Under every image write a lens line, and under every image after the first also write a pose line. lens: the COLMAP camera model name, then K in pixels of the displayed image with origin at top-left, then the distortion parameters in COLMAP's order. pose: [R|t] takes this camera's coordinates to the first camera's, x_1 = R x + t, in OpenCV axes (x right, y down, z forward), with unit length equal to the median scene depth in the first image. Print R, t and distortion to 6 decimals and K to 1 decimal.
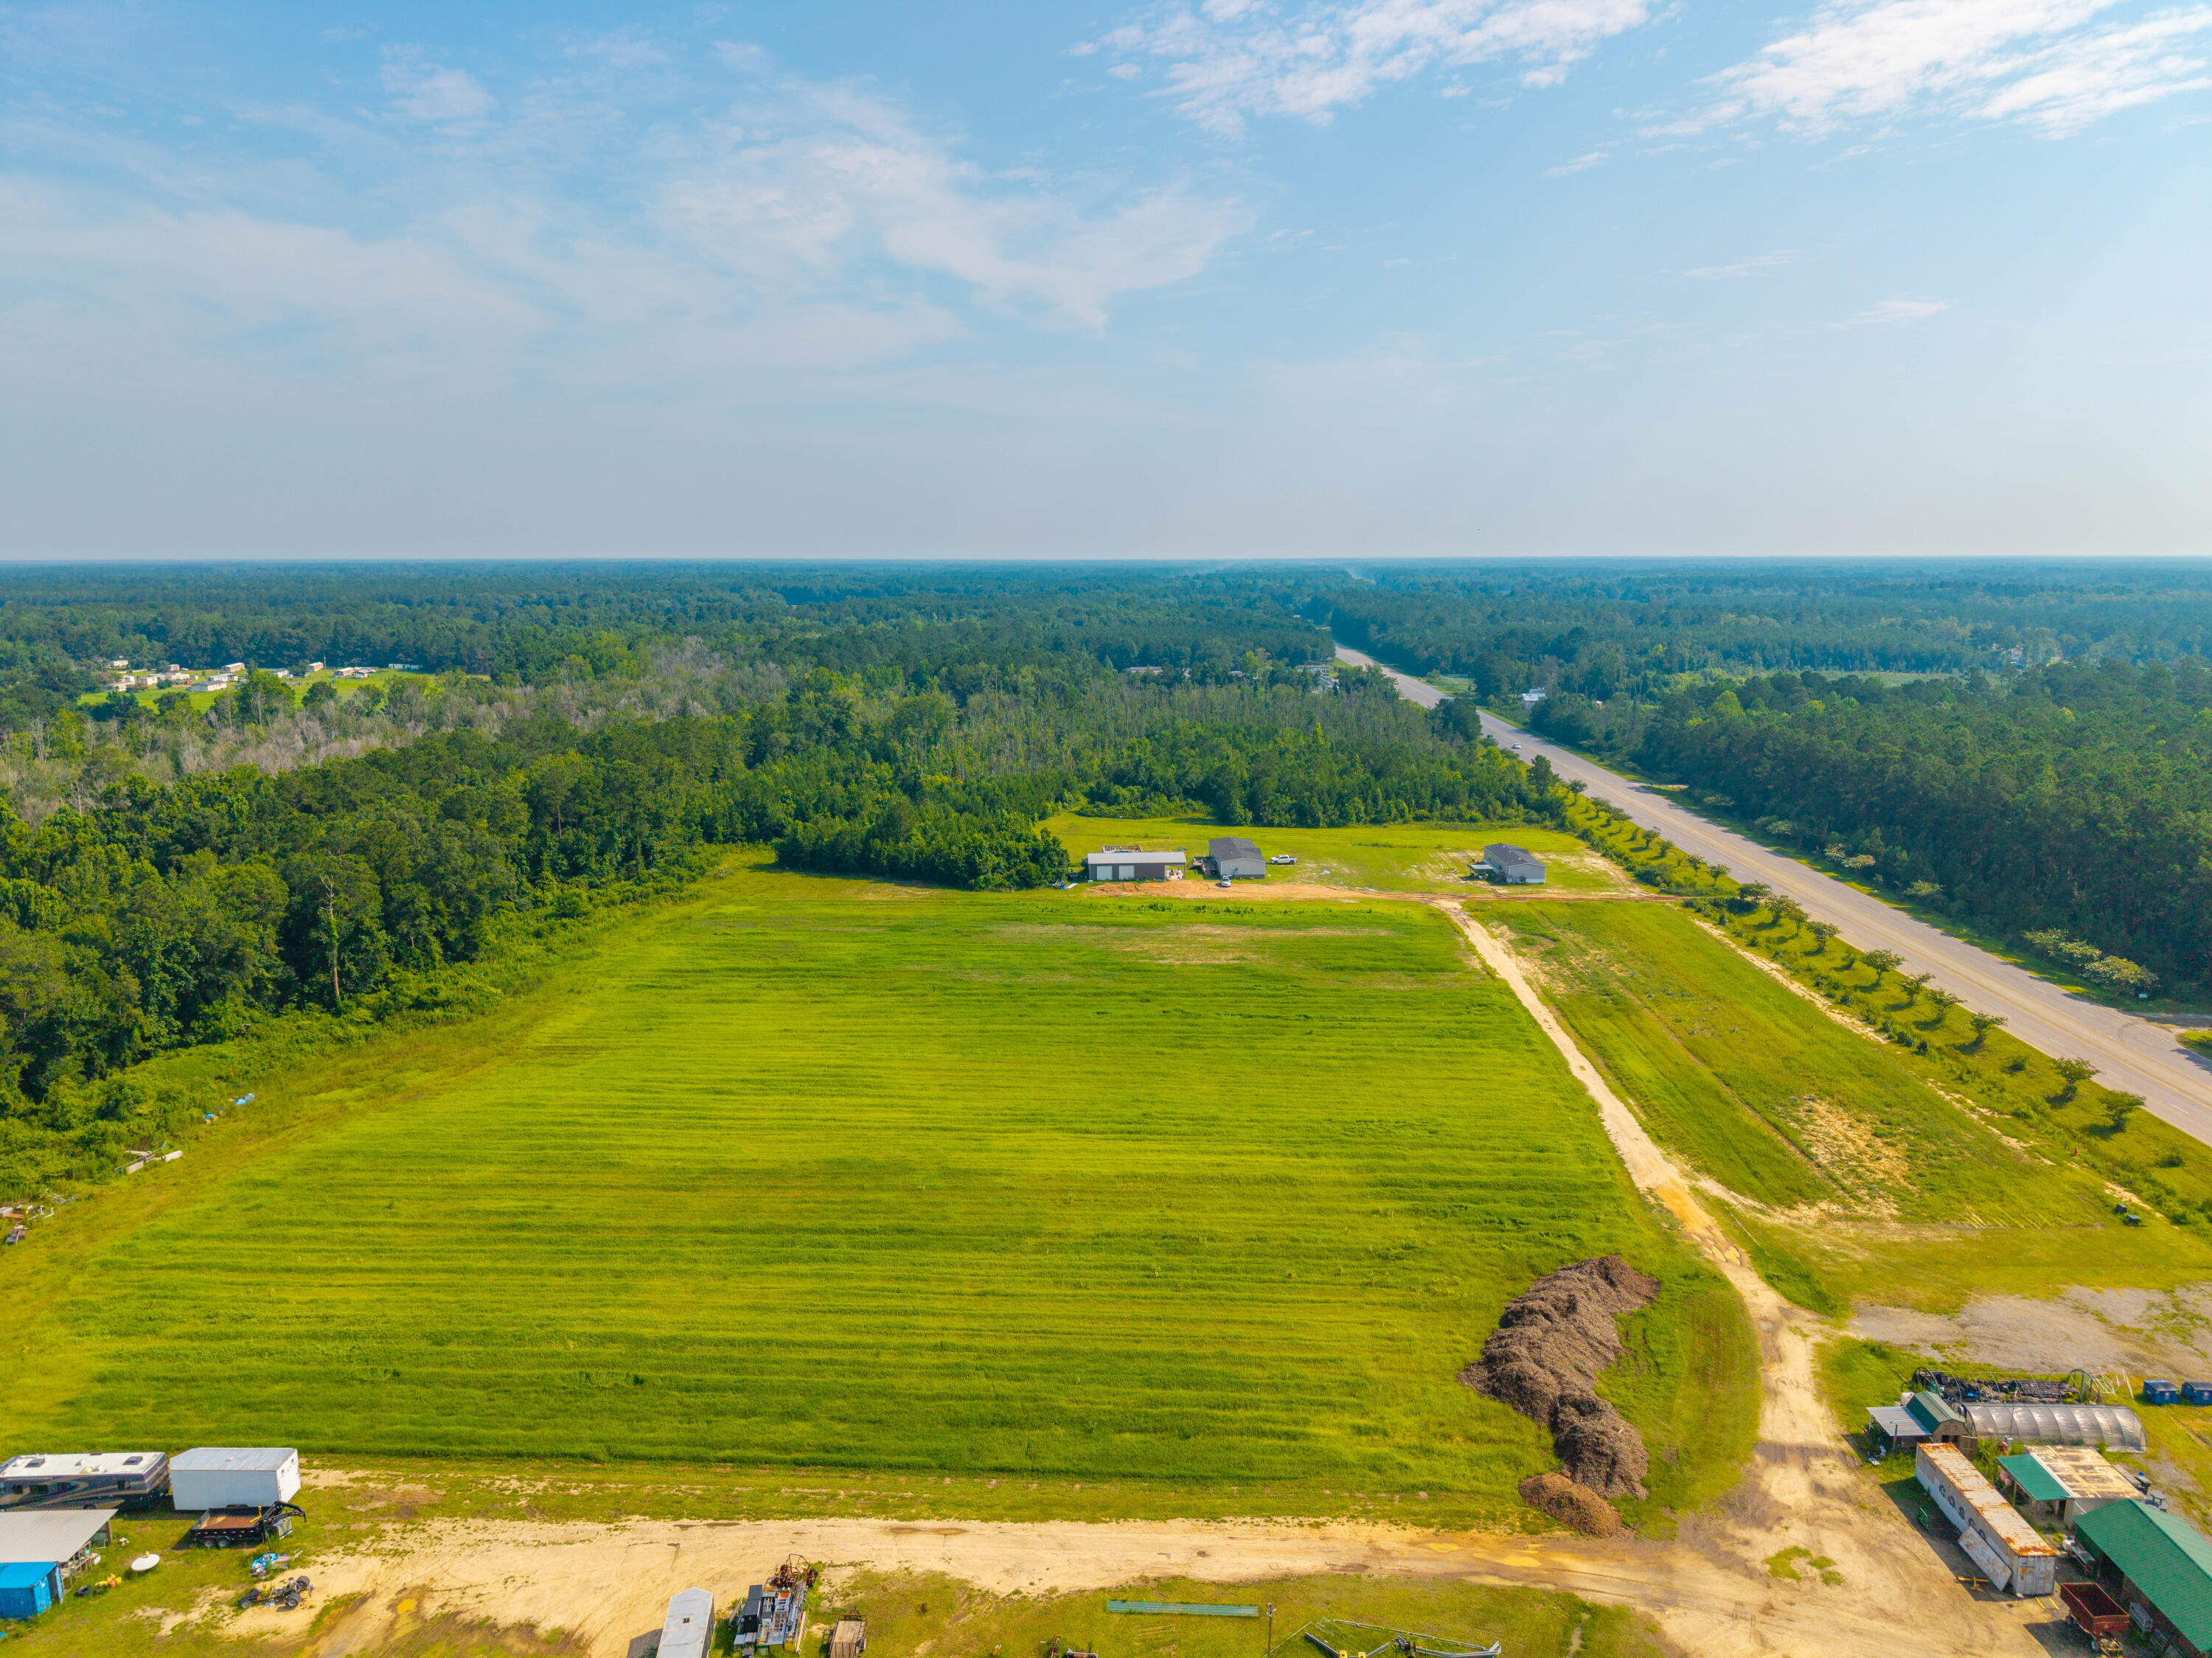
lens RADIAL K [[1495.9, 0, 1113.7], [0, 1495.9, 826.6], [0, 0, 1]] dist [0.018768, -0.029545]
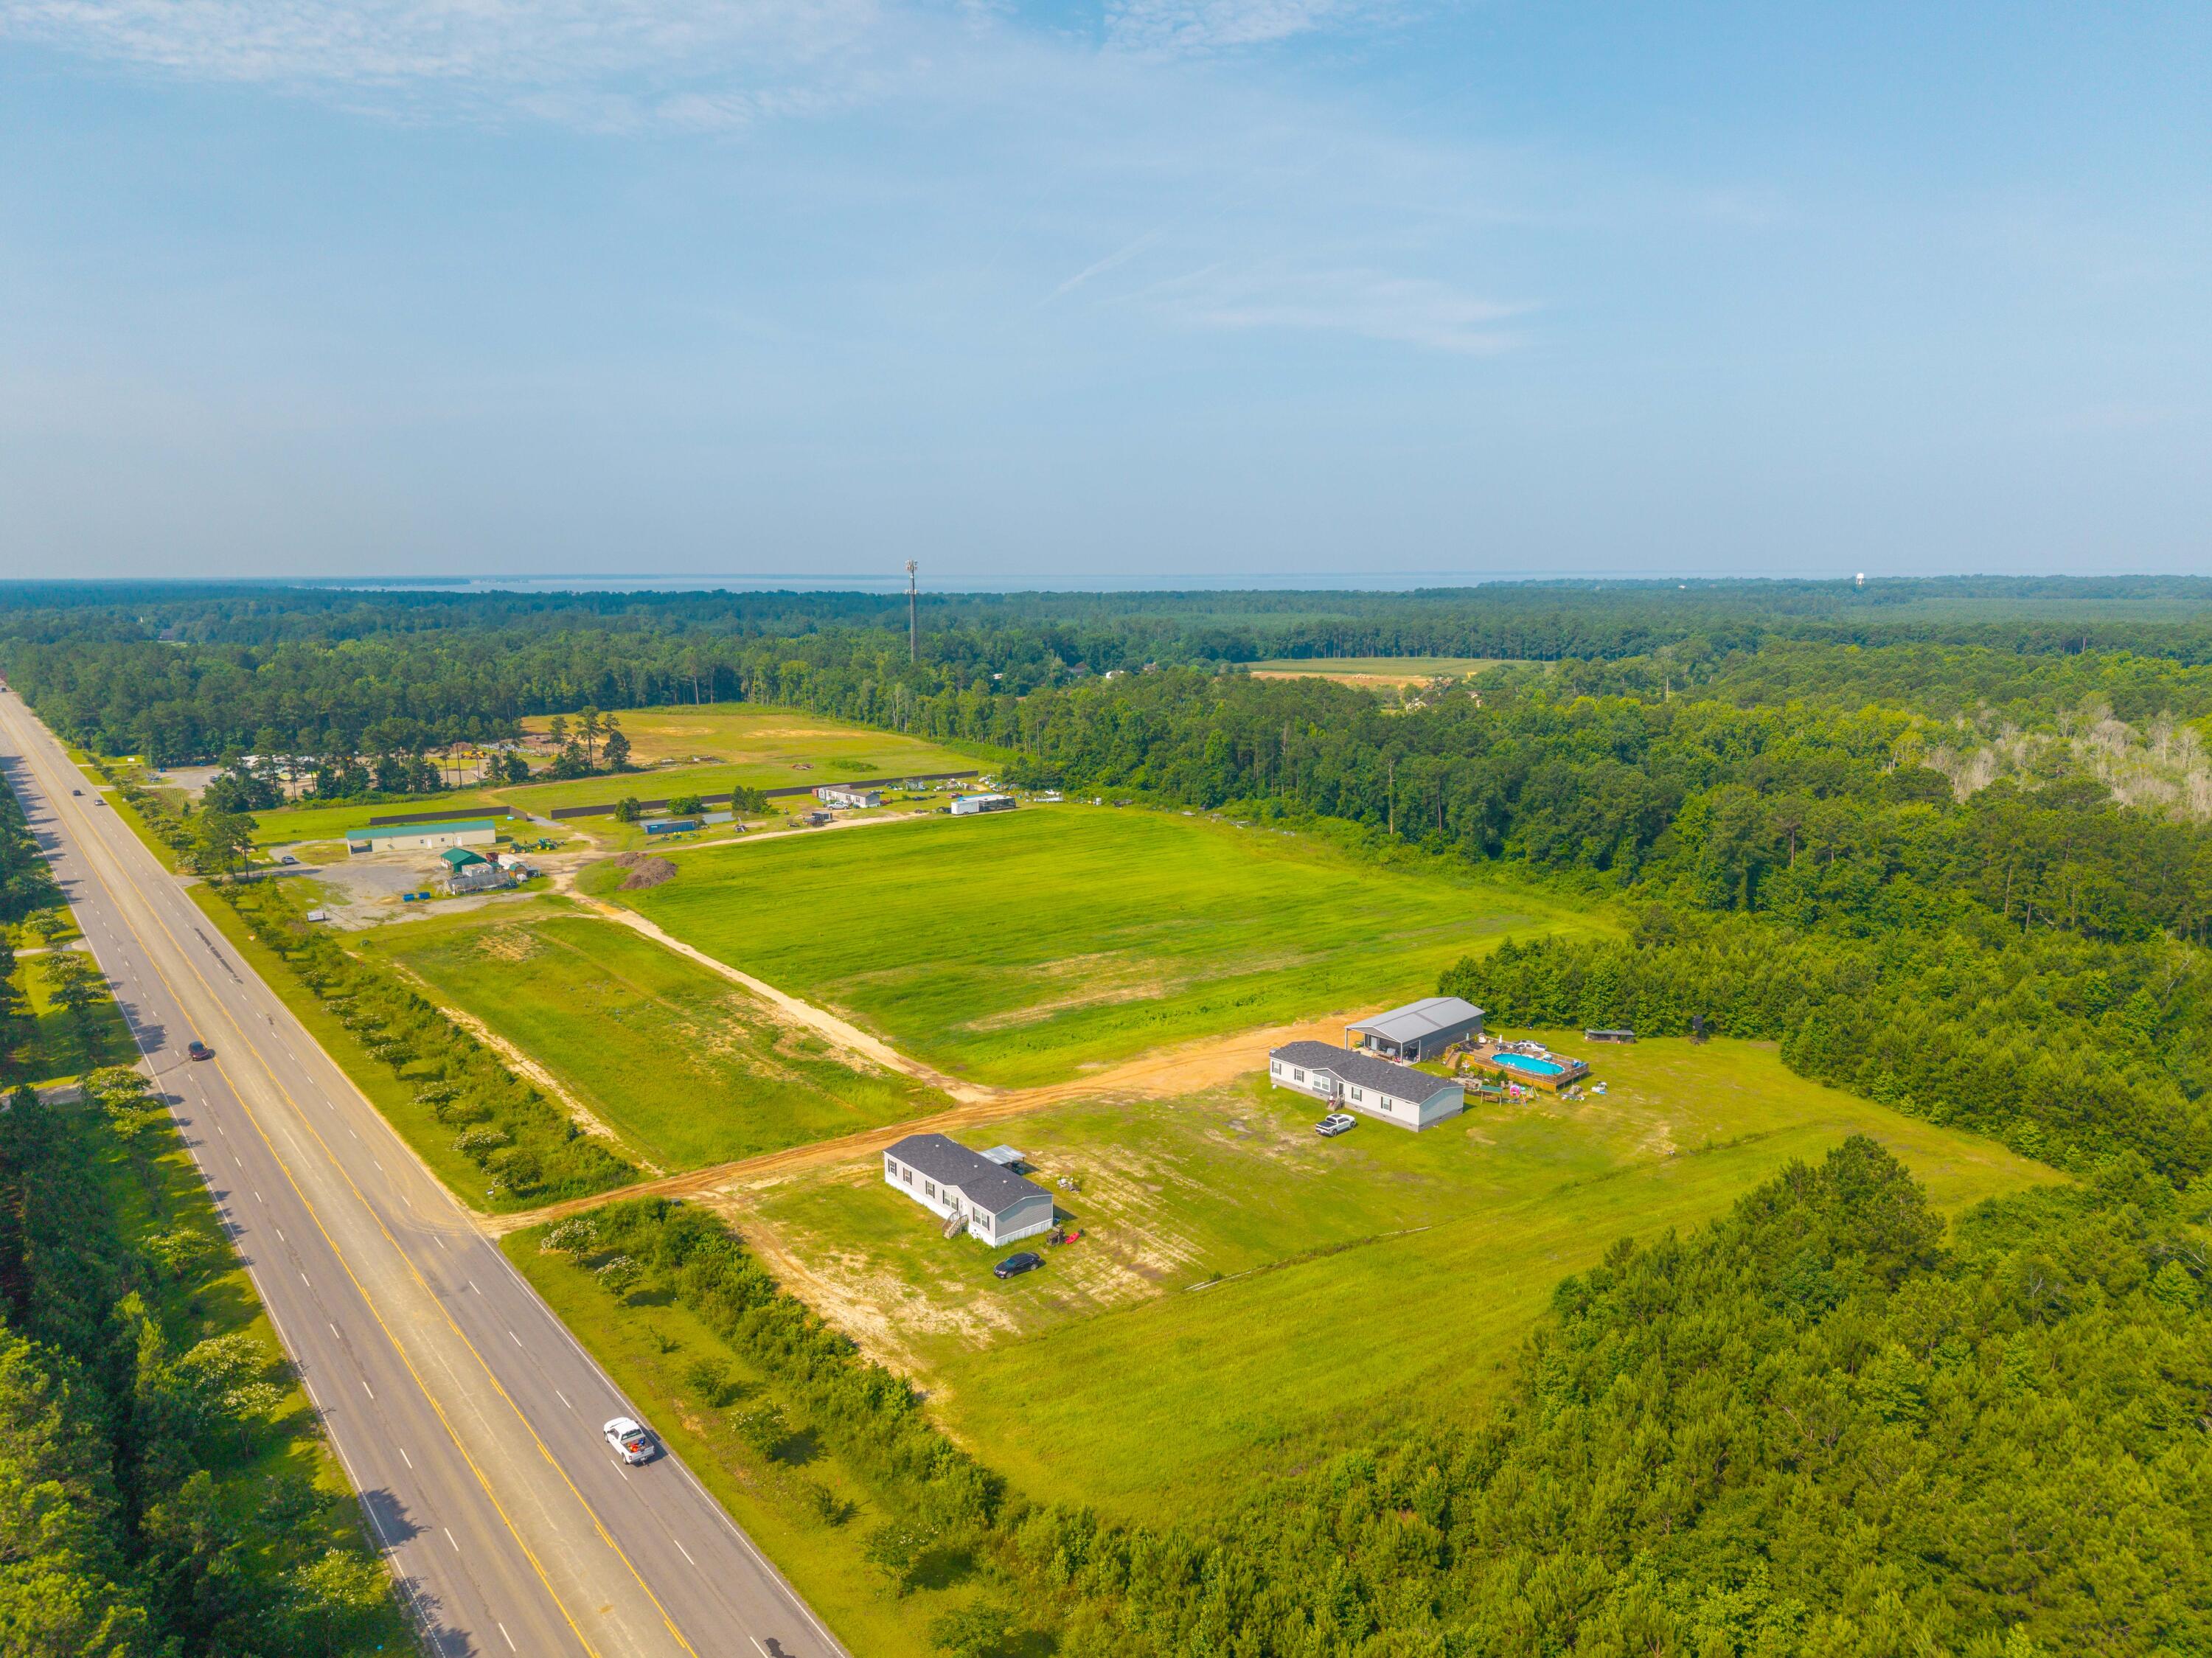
lens RADIAL K [[1485.4, 0, 1106.0], [0, 1485.4, 829.0], [0, 0, 1]] dist [0.061068, -0.053025]
pose [[-0.766971, 0.116020, -0.631106, 0.750954], [-0.110434, 0.944978, 0.307929, -0.353891], [0.632108, 0.305868, -0.711958, 1.890728]]
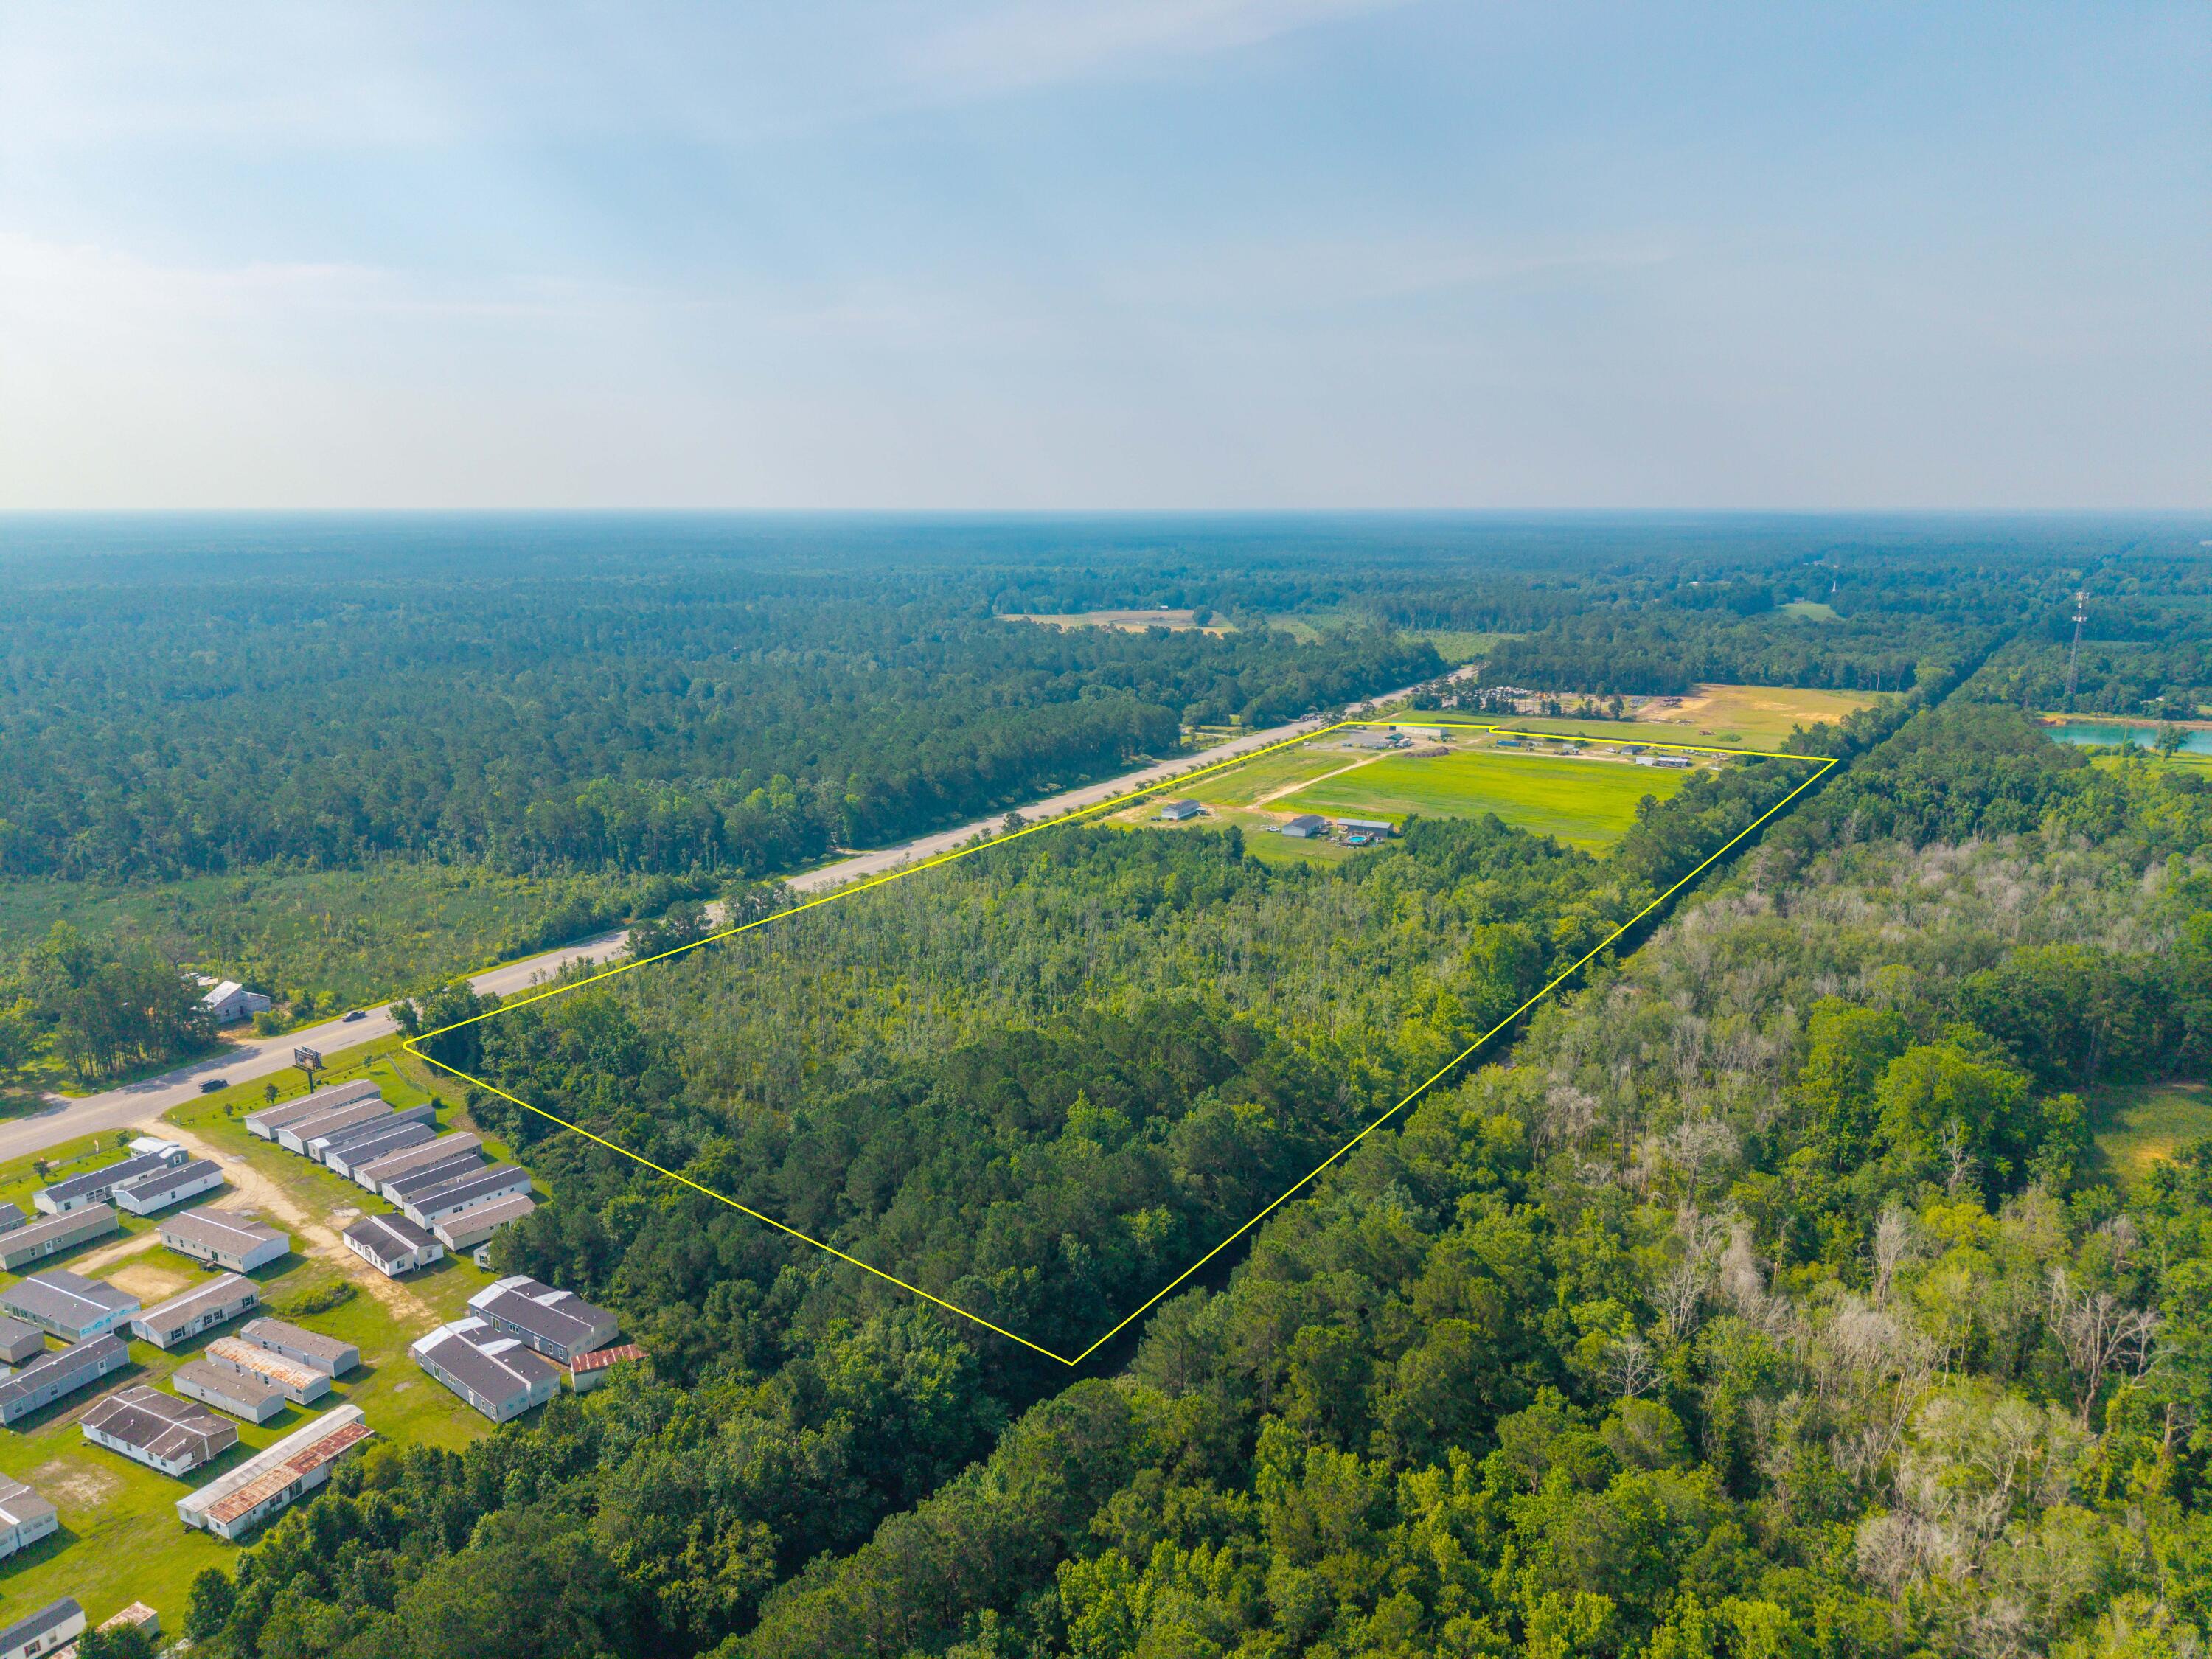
lens RADIAL K [[1496.0, 0, 1113.7], [0, 1496.0, 827.1], [0, 0, 1]] dist [0.018768, -0.029545]
pose [[-0.870078, -0.104147, 0.481787, -0.851377], [0.091173, 0.926554, 0.364945, -0.954824], [-0.484409, 0.361457, -0.796678, 3.669011]]
